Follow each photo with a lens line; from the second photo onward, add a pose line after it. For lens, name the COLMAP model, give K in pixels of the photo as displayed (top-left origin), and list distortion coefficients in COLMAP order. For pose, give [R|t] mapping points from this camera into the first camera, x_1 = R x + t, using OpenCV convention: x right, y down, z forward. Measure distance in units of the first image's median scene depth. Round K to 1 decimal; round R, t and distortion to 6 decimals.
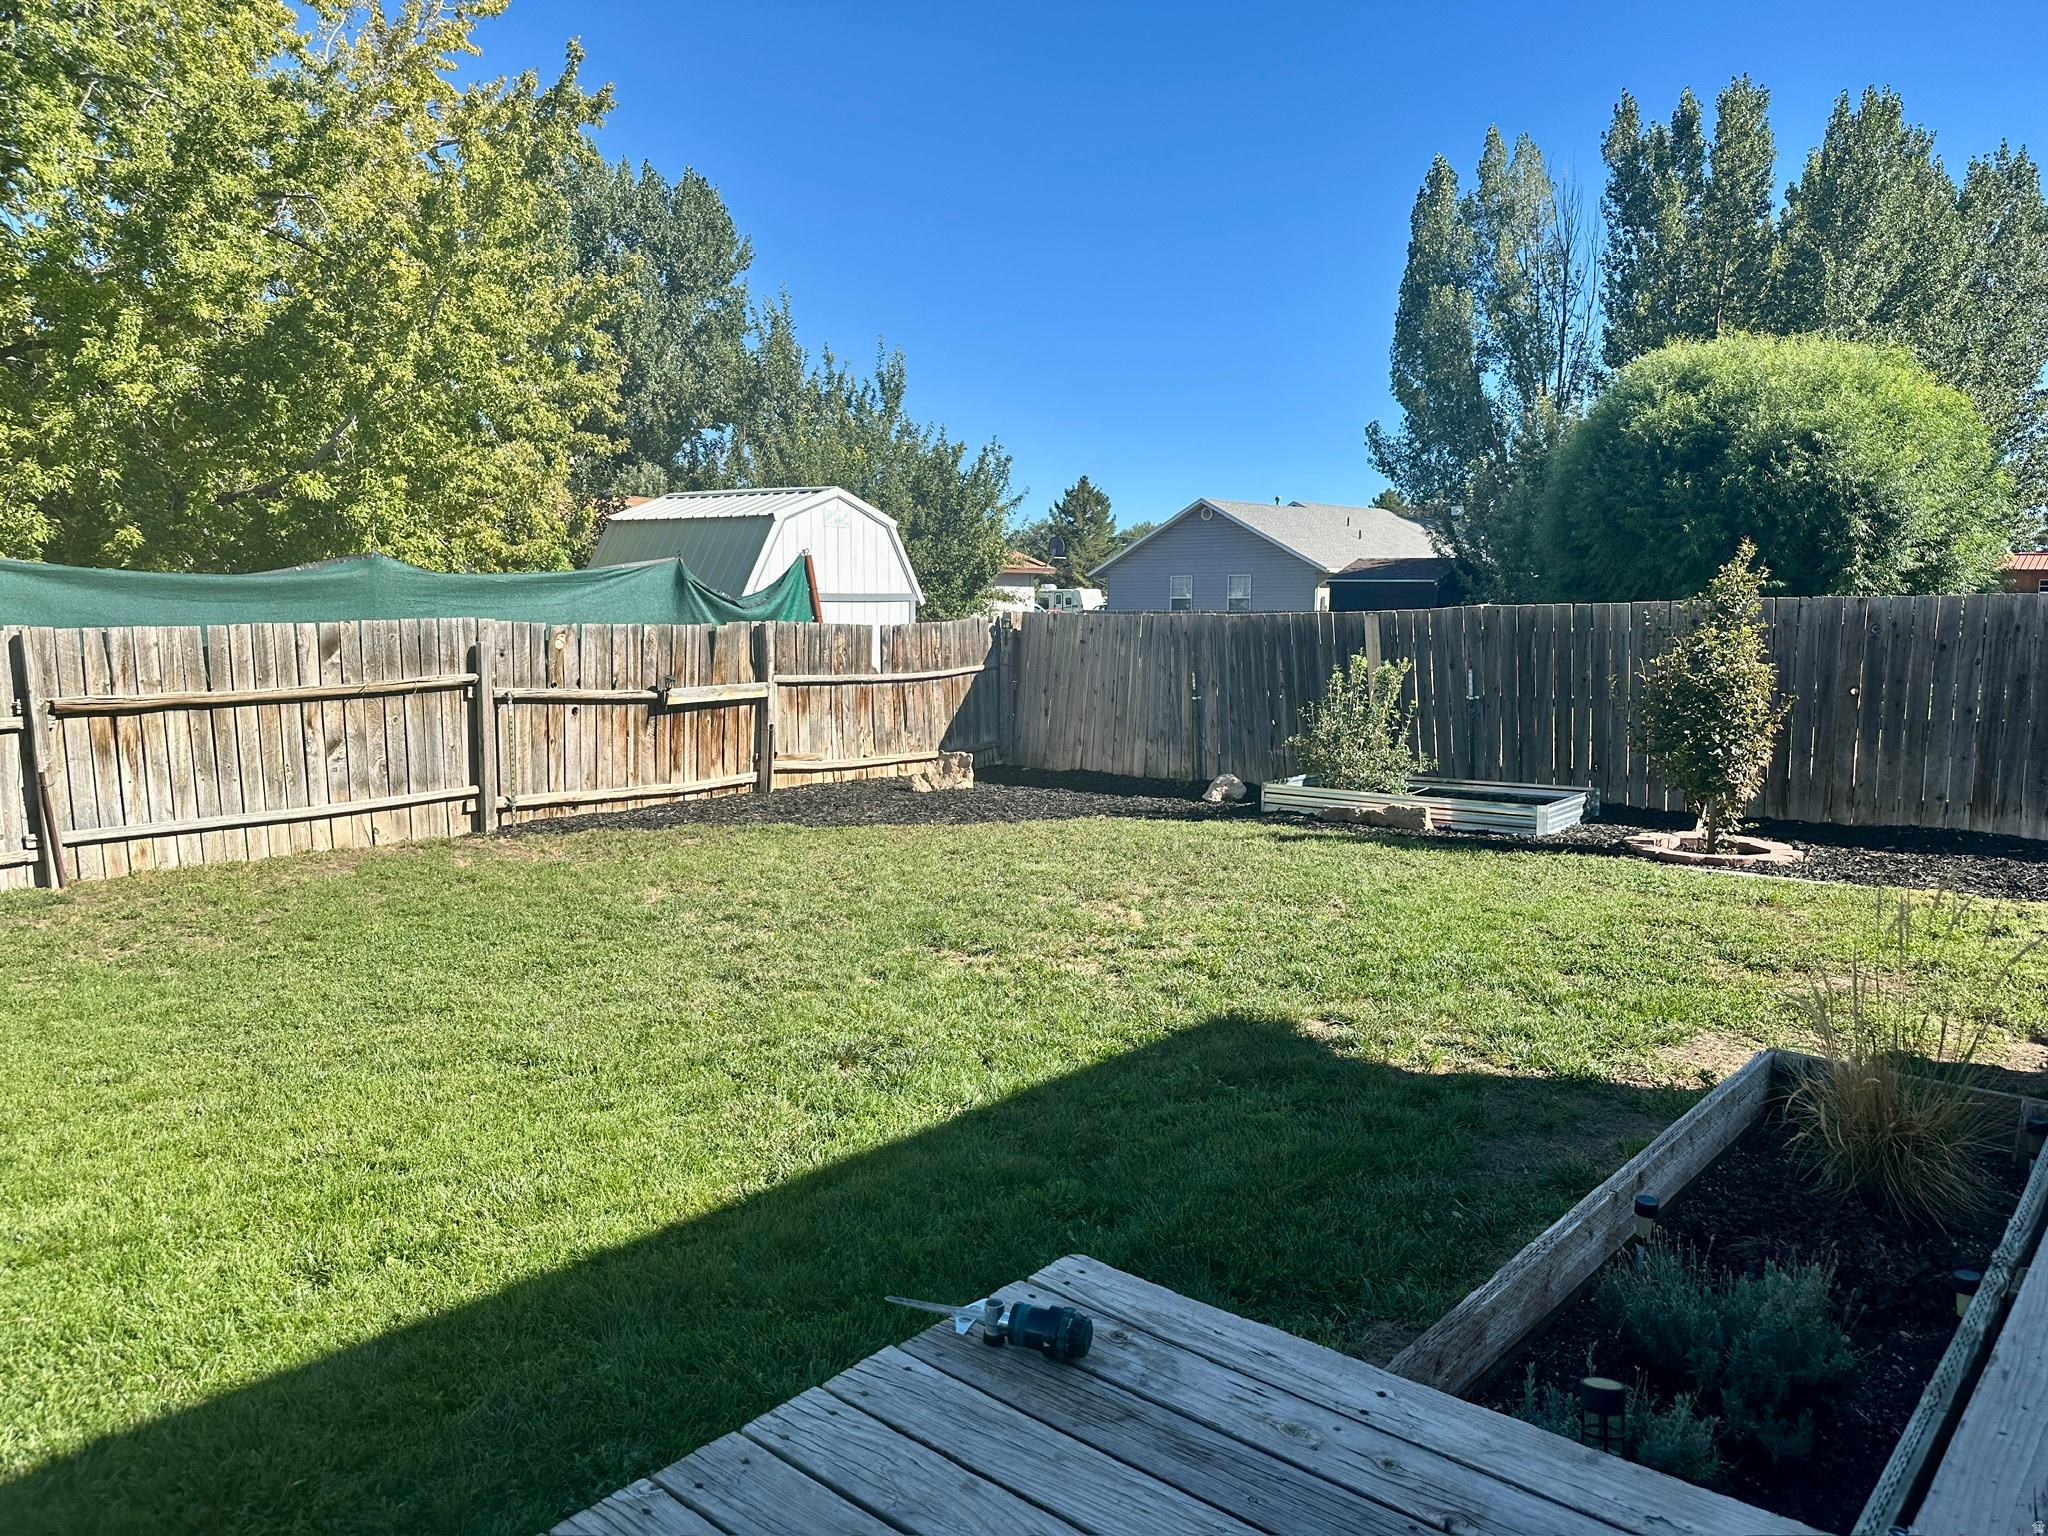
lens RADIAL K [[1441.4, 0, 1024.6], [0, 1441.4, 764.5], [0, 0, 1]] dist [0.029173, -0.006497]
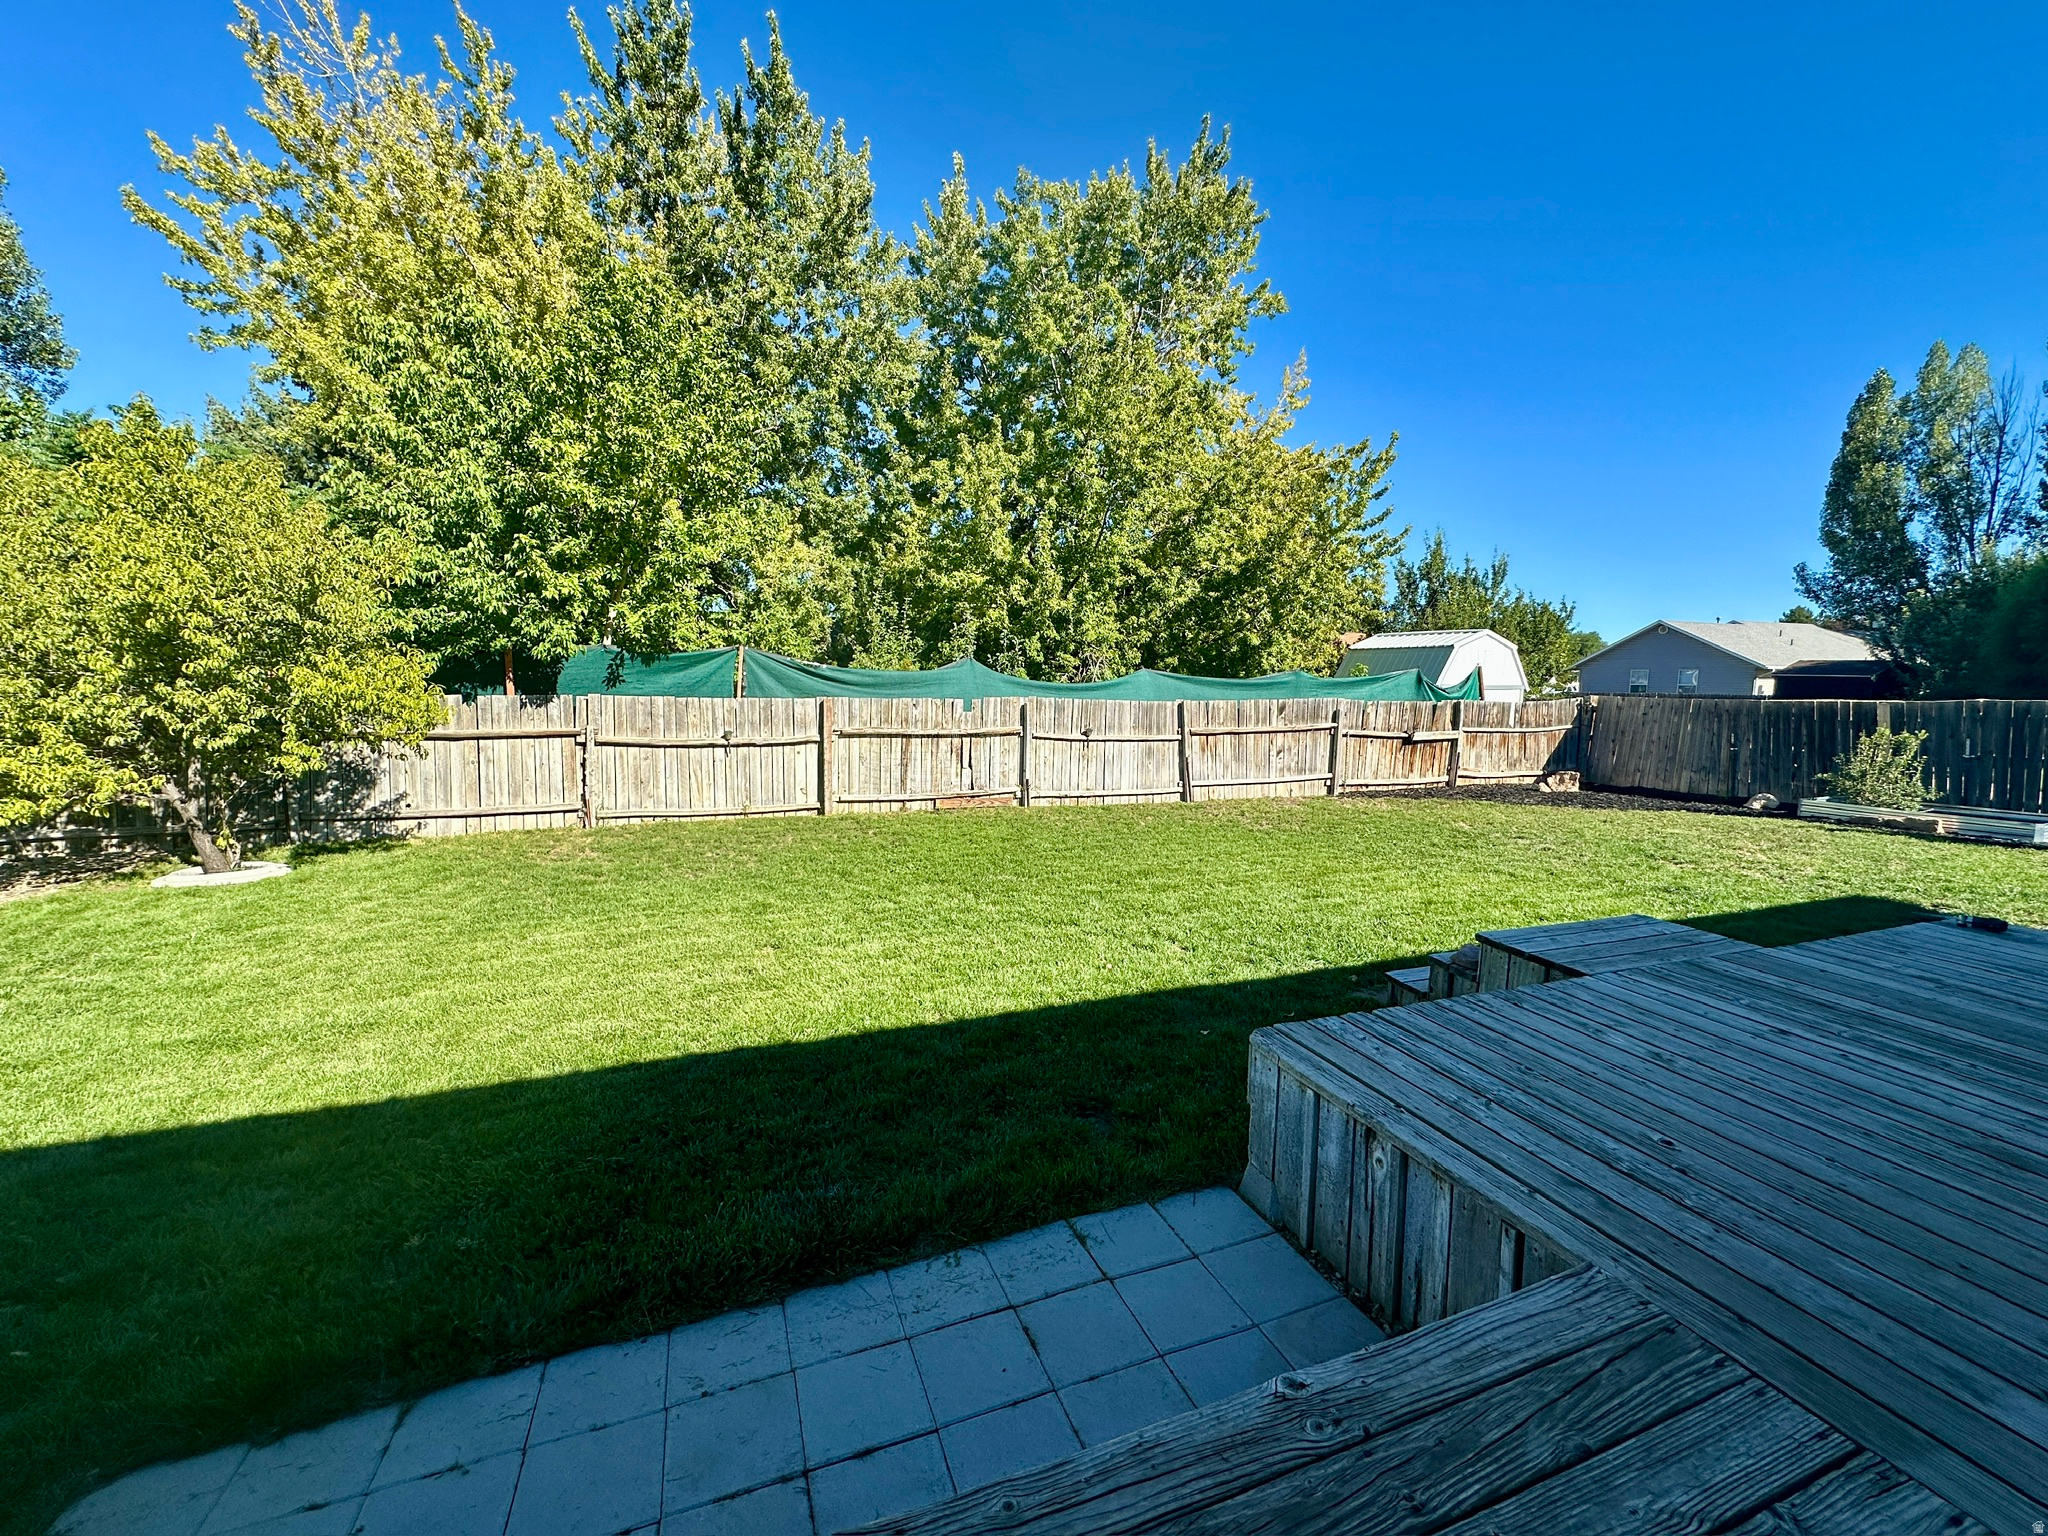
lens RADIAL K [[818.7, 0, 1021.3], [0, 818.7, 782.0], [0, 0, 1]] dist [-0.000419, -0.000315]
pose [[0.882837, 0.063941, -0.465308, -0.175651], [-0.059458, 0.997934, 0.024324, 0.020627], [0.465902, 0.006192, 0.884815, -0.266688]]
